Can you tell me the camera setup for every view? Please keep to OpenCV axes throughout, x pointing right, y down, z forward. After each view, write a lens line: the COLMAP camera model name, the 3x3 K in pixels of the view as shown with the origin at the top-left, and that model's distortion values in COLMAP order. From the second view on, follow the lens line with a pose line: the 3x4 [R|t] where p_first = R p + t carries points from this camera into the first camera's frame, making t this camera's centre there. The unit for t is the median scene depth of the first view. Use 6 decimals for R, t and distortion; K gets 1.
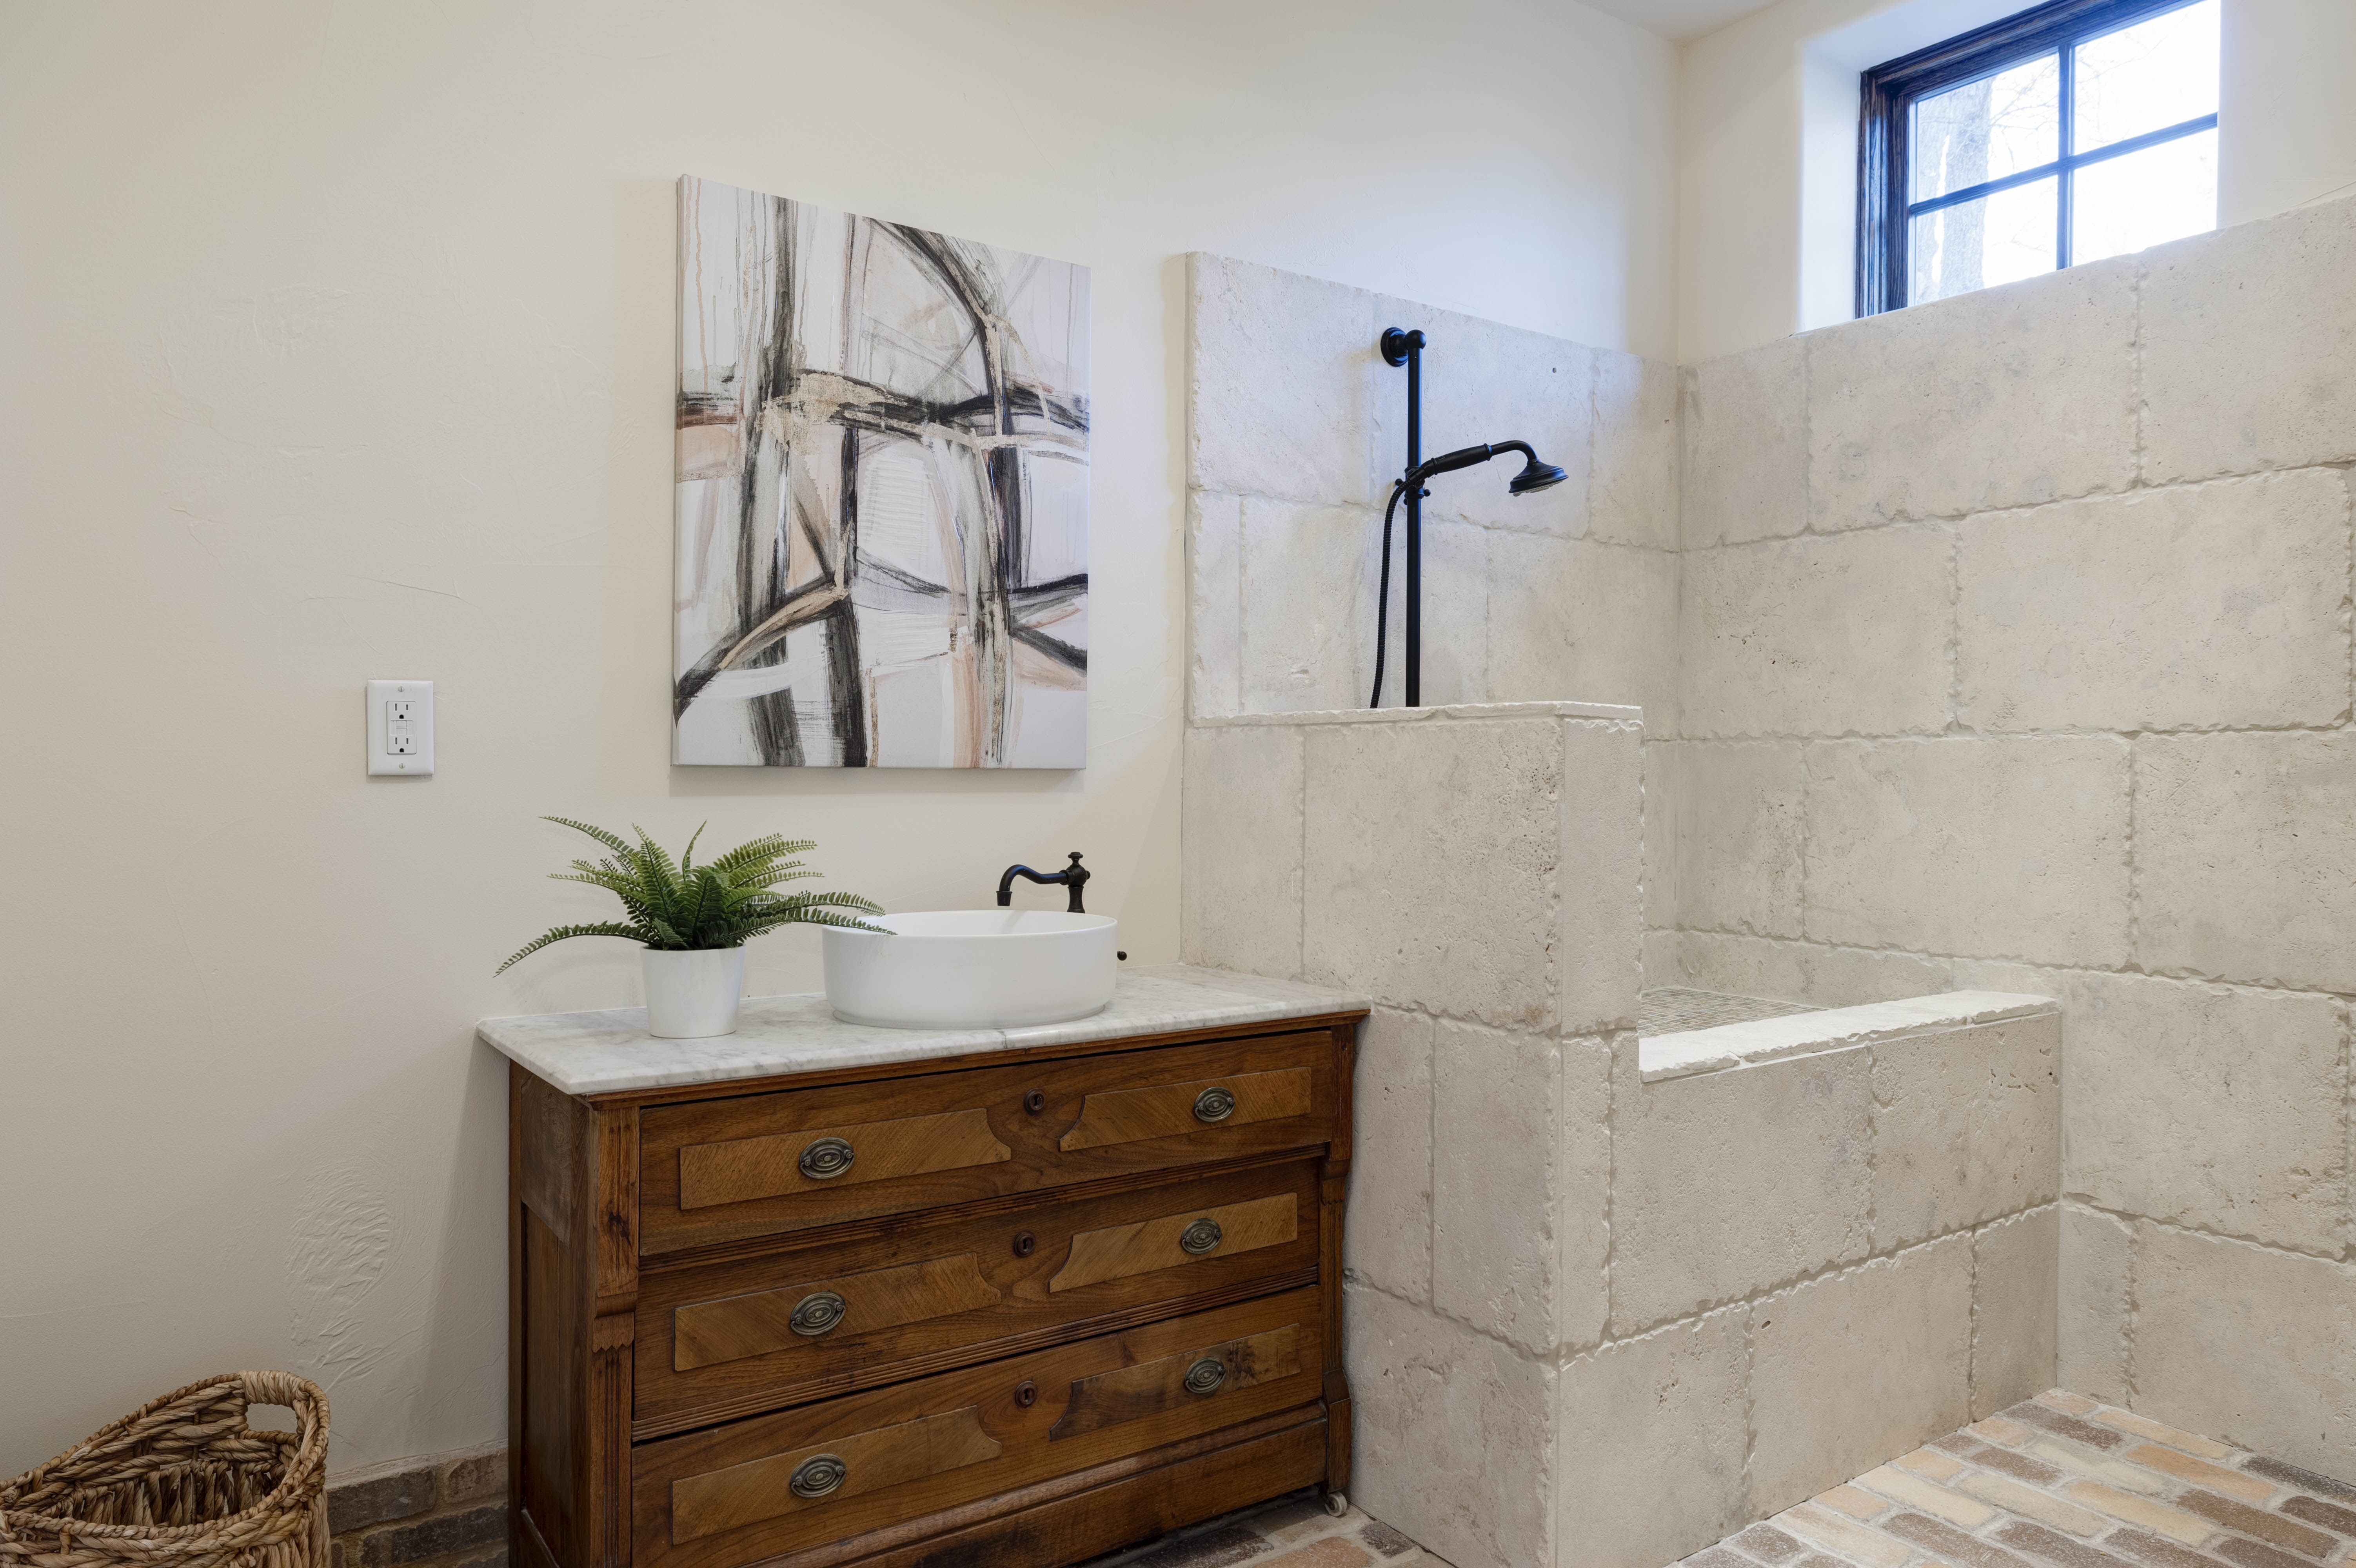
lens RADIAL K [[1555.0, 0, 1178.5], [0, 1555.0, 785.0], [0, 0, 1]] dist [0.001019, -0.003786]
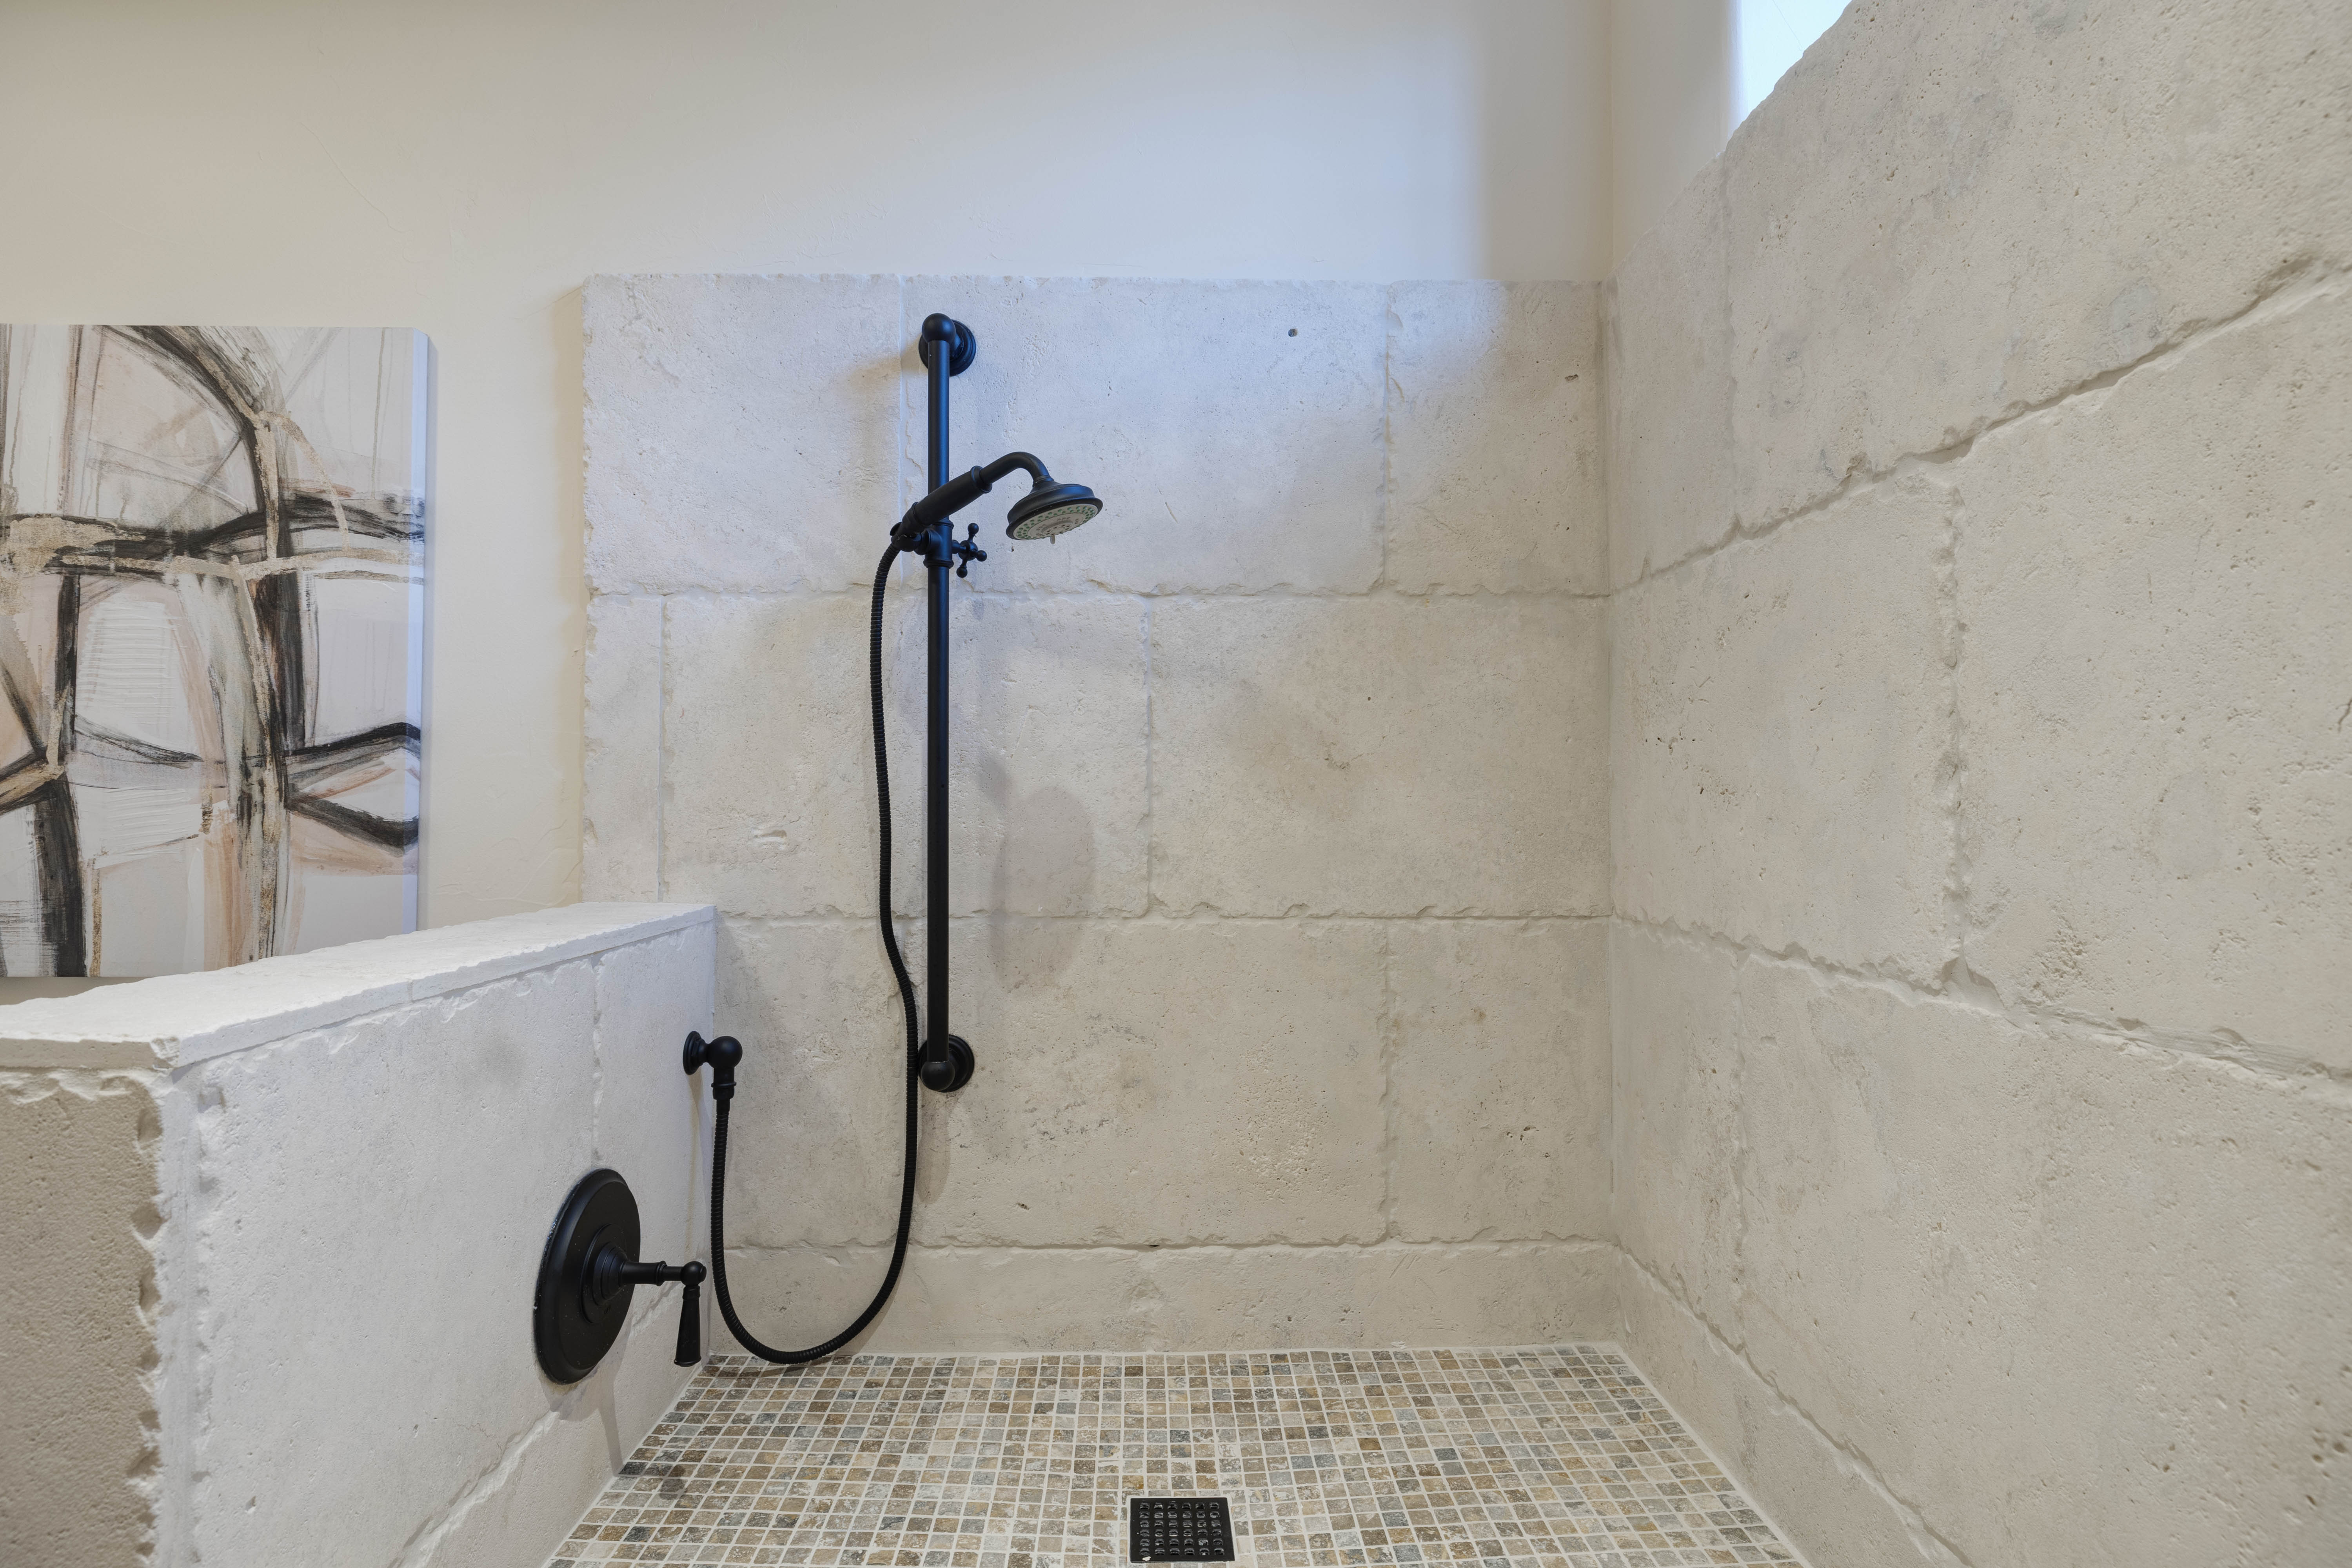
lens RADIAL K [[1143.9, 0, 1173.8], [0, 1143.9, 782.0], [0, 0, 1]] dist [-0.003304, 0.001553]
pose [[0.829945, -0.015935, -0.557617, 0.583223], [0.000114, 0.999597, -0.028397, -0.092101], [0.557845, 0.023504, 0.829612, 0.759534]]
